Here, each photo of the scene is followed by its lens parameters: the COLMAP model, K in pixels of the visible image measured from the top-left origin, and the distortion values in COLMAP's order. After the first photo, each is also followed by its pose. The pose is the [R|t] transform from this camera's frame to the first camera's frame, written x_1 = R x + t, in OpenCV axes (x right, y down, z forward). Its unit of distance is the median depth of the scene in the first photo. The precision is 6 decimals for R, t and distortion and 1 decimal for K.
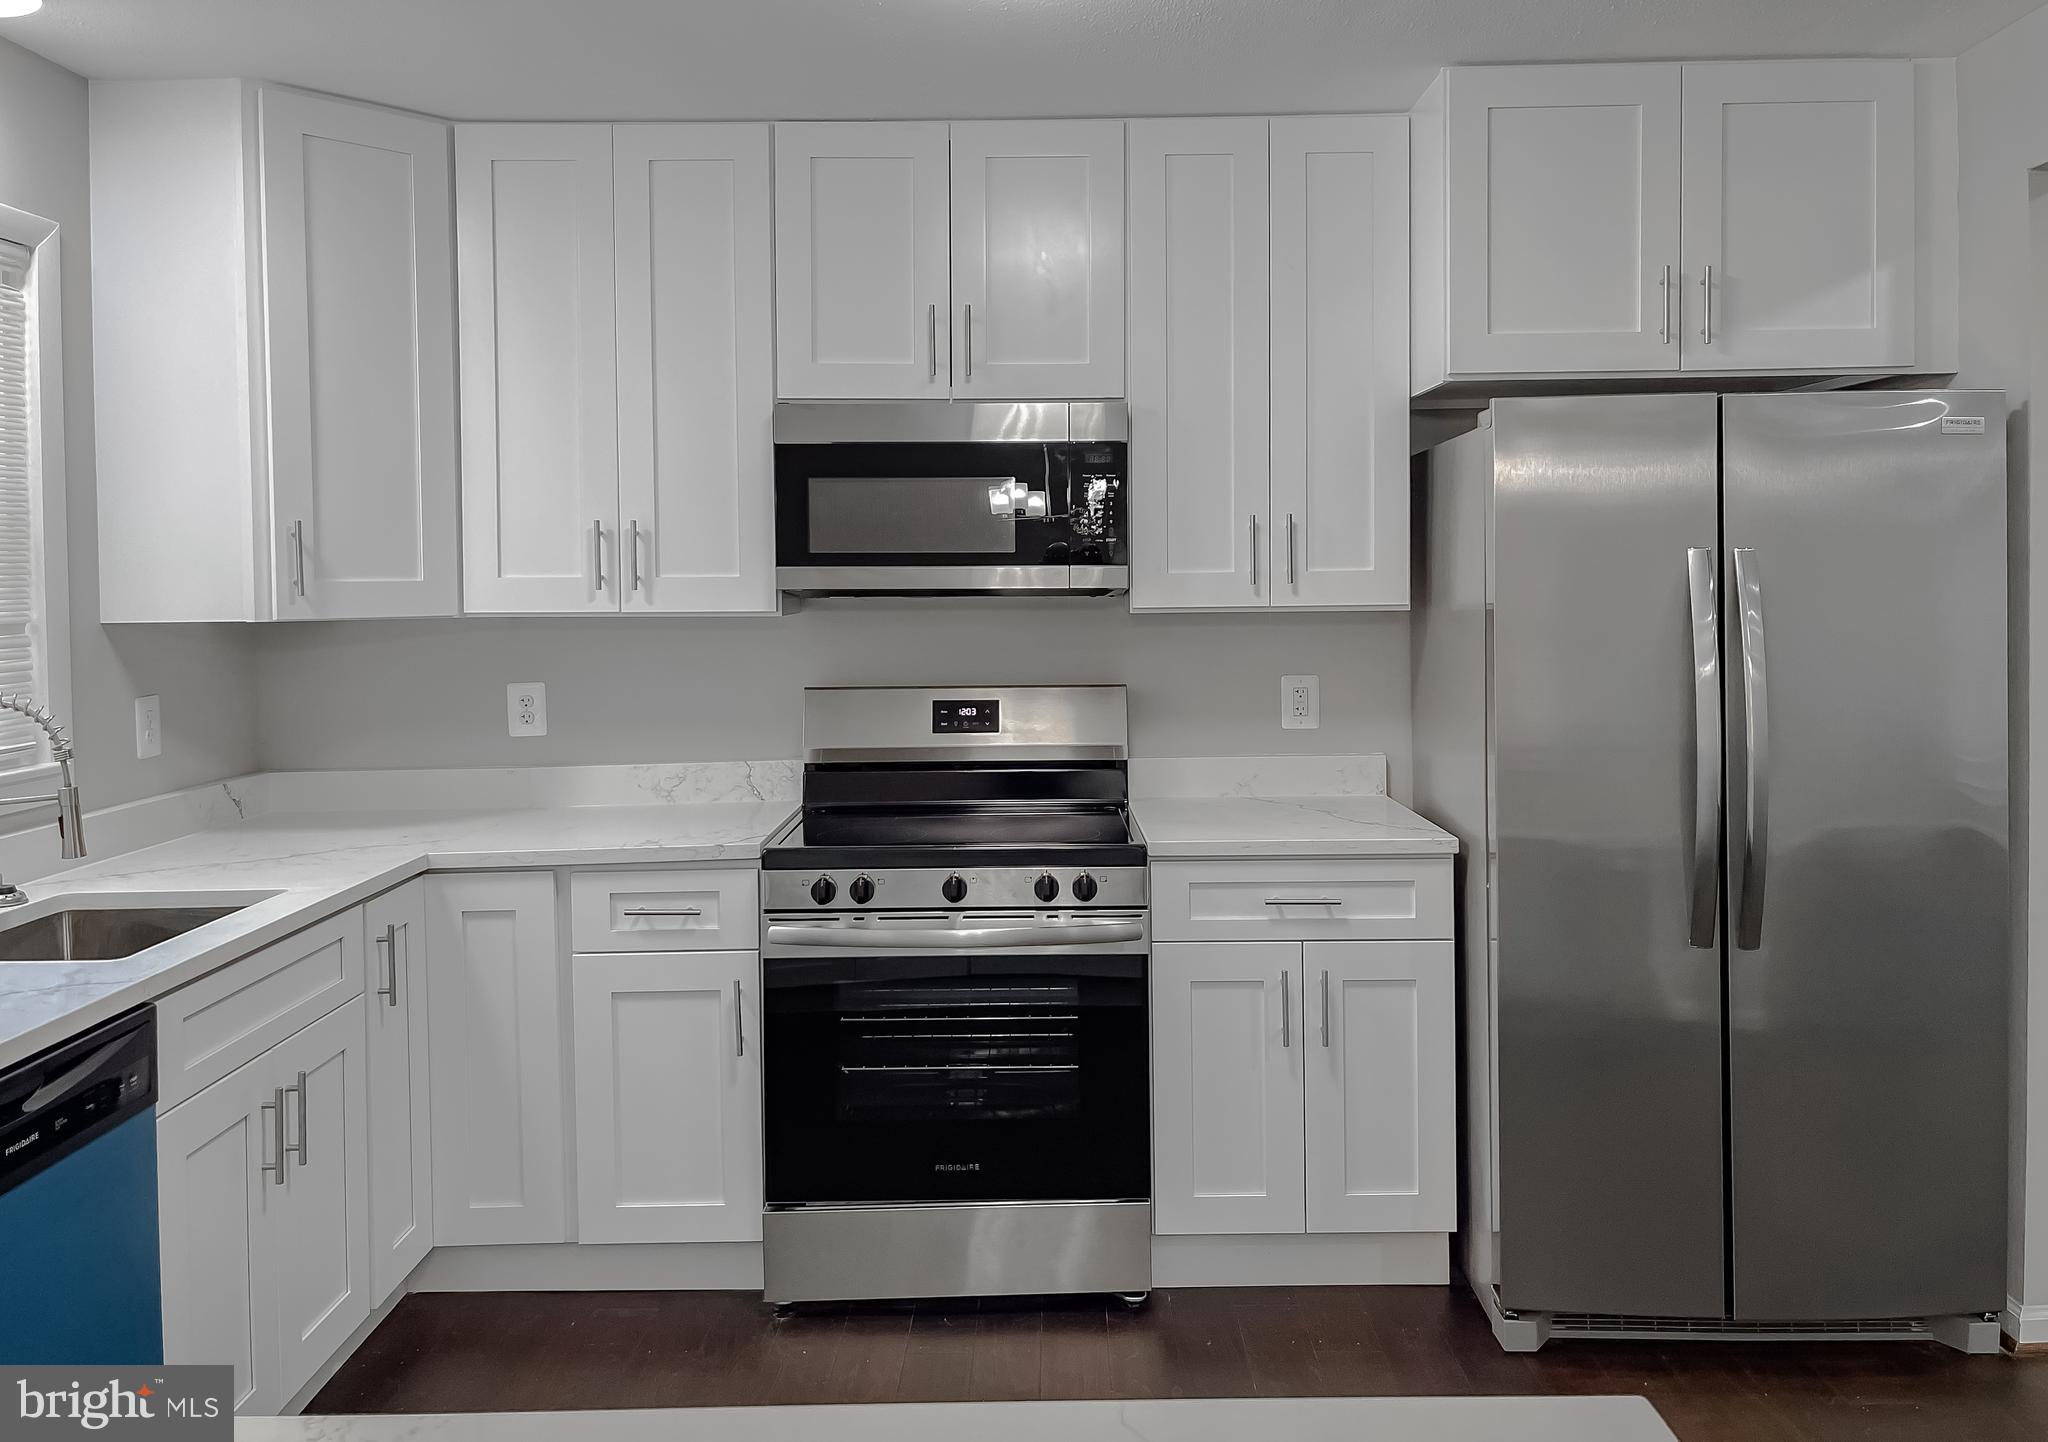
lens RADIAL K [[1581.0, 0, 1042.9], [0, 1581.0, 616.3], [0, 0, 1]] dist [0.043087, -0.046892]
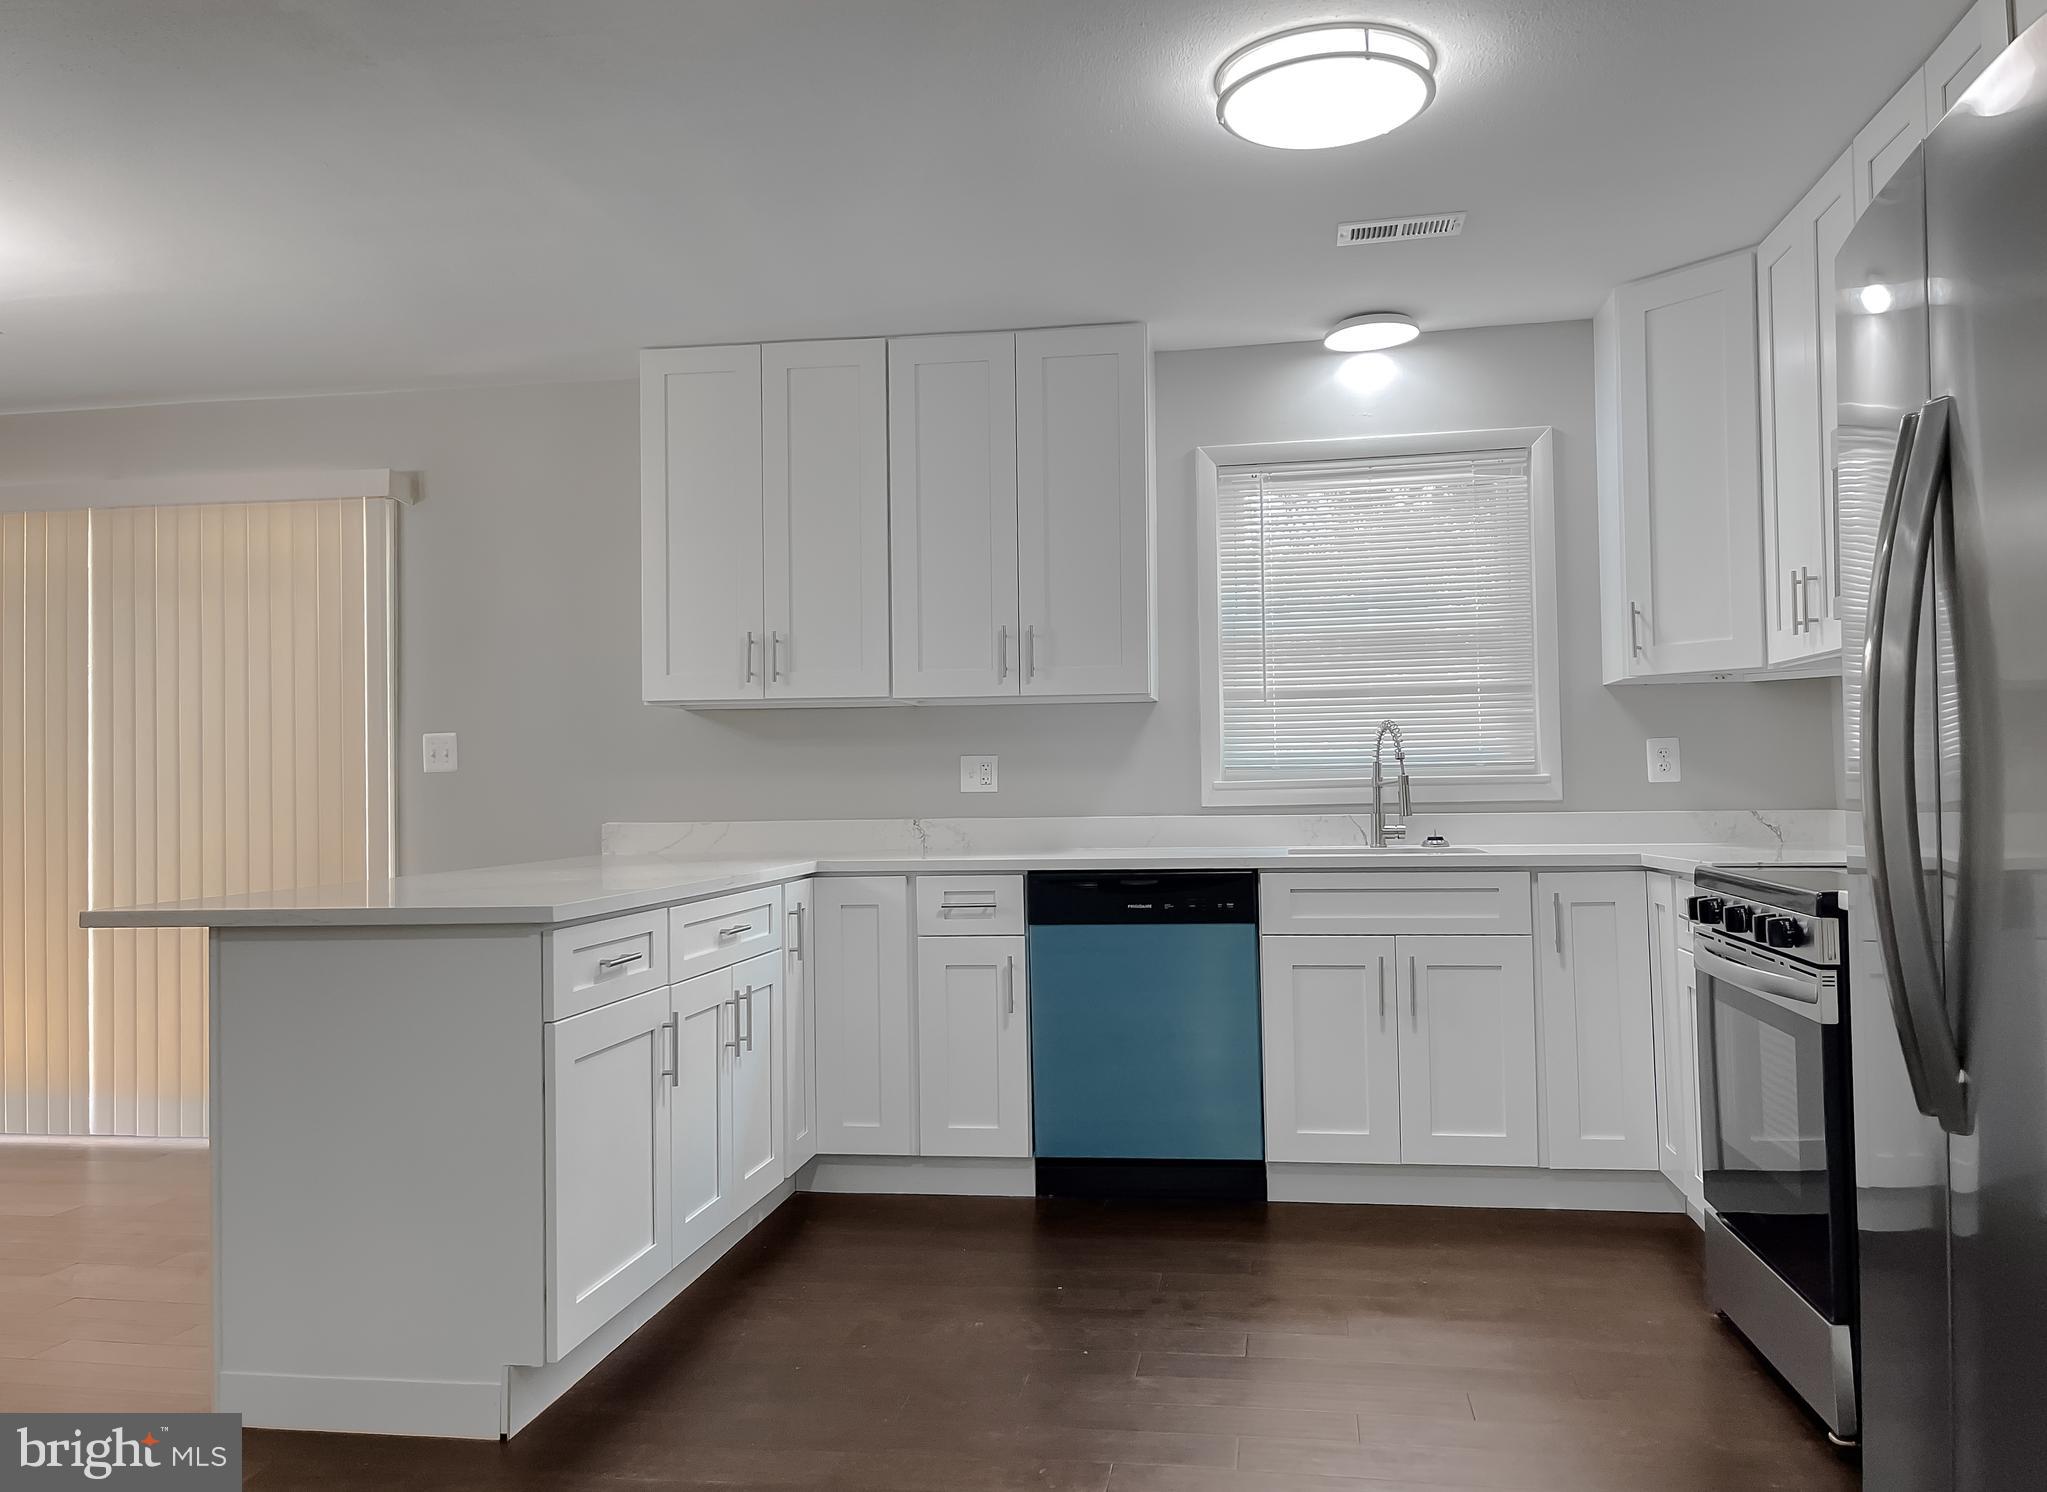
lens RADIAL K [[1605.6, 0, 1040.9], [0, 1605.6, 742.5], [0, 0, 1]] dist [0.043391, -0.037067]
pose [[-0.149600, -0.012678, -0.988665, 0.935455], [-0.003783, 0.999918, -0.012250, 0.075671], [0.988739, 0.001907, -0.149636, 0.697920]]
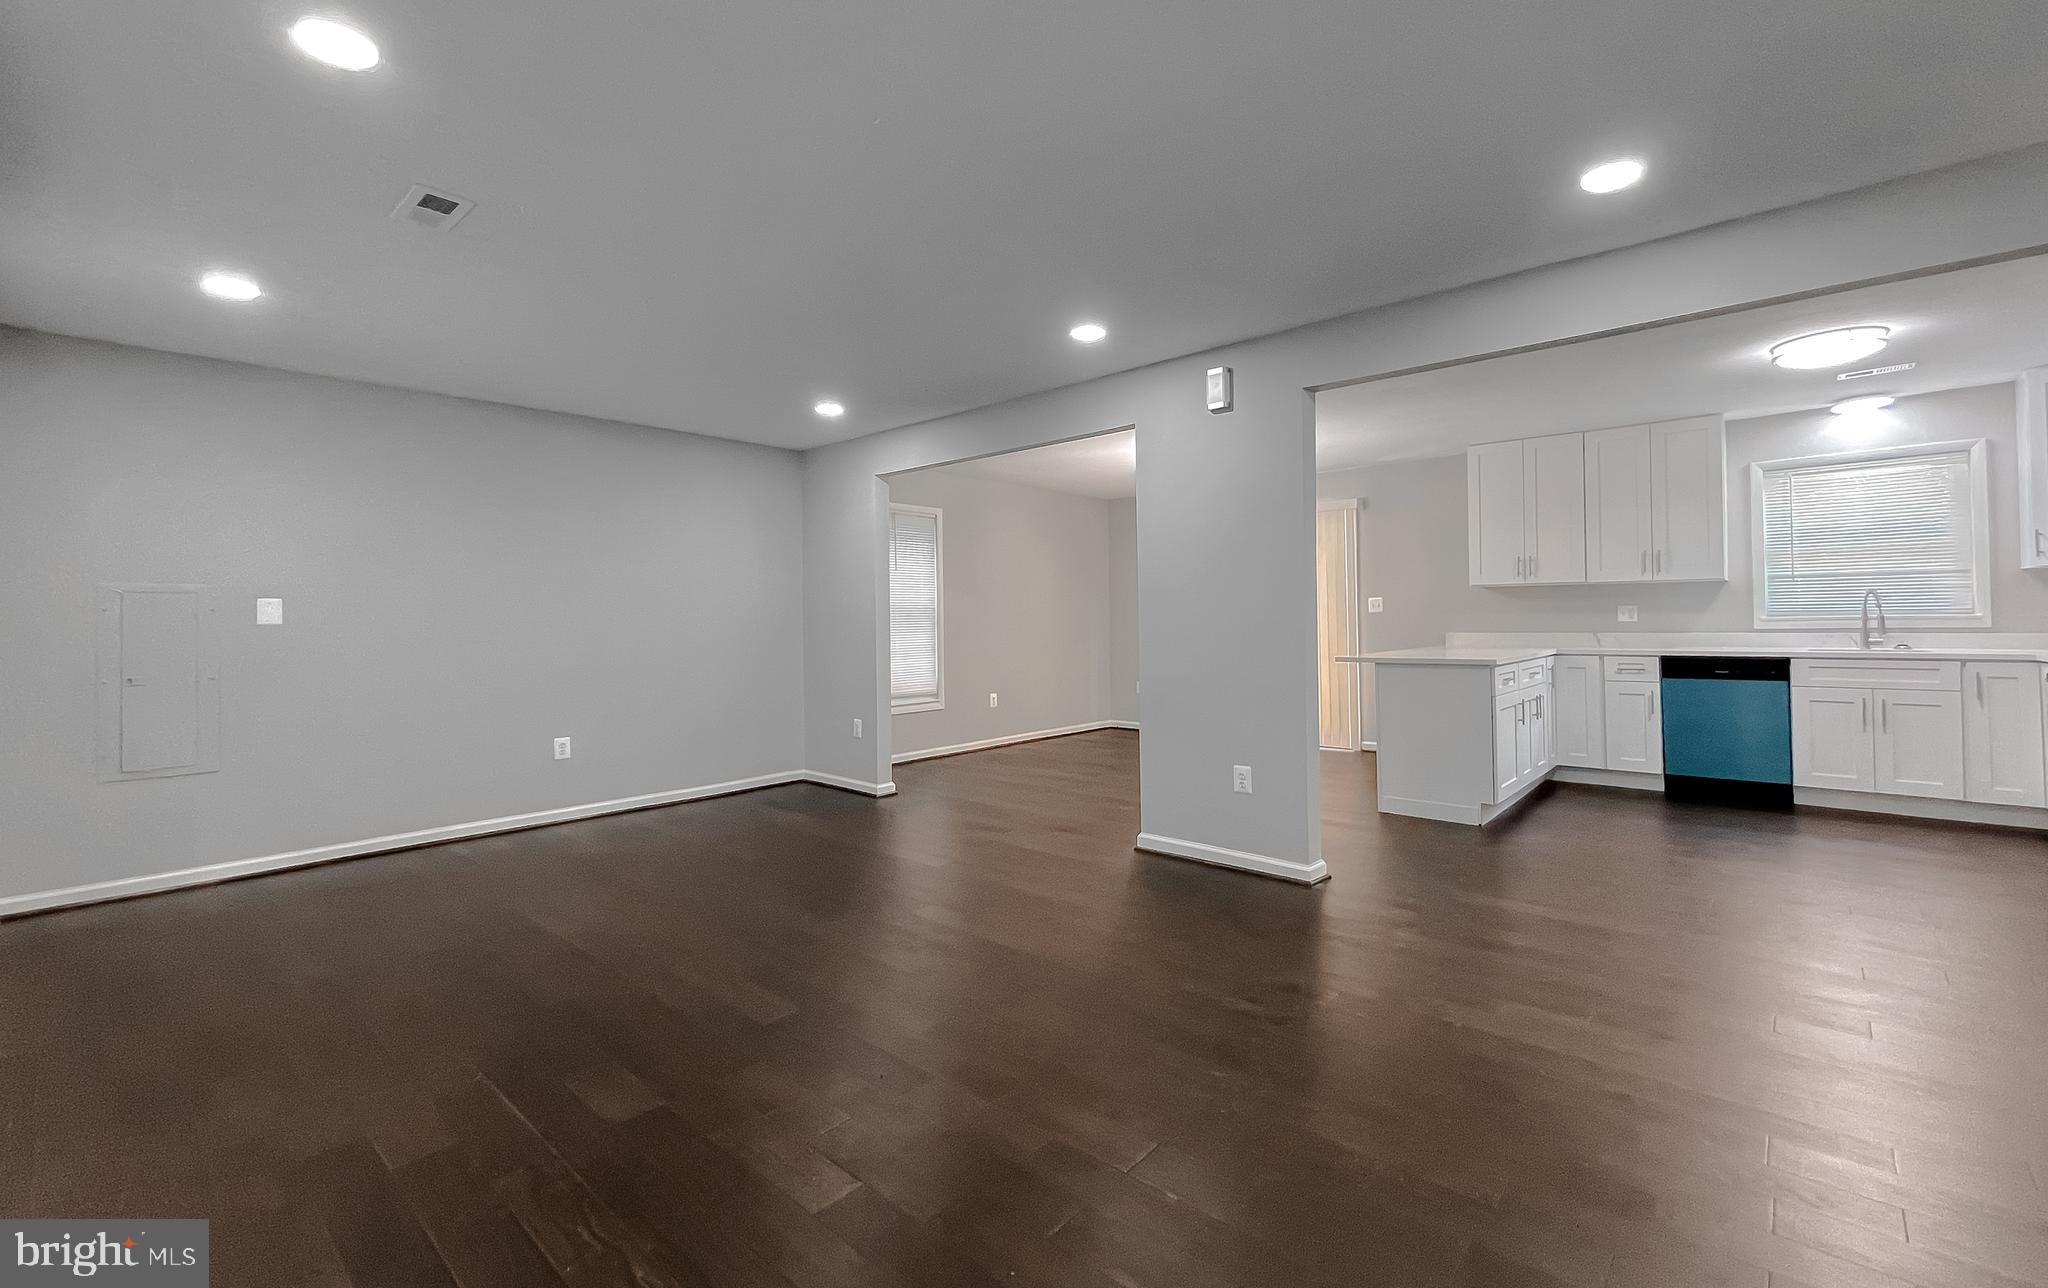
lens RADIAL K [[854.5, 0, 1026.3], [0, 854.5, 610.2], [0, 0, 1]] dist [0.001218, -0.000724]
pose [[-0.670748, 0.015464, -0.741524, 1.714783], [0.006884, 0.999869, 0.014624, 0.043086], [0.741654, 0.004705, -0.670767, 0.689606]]
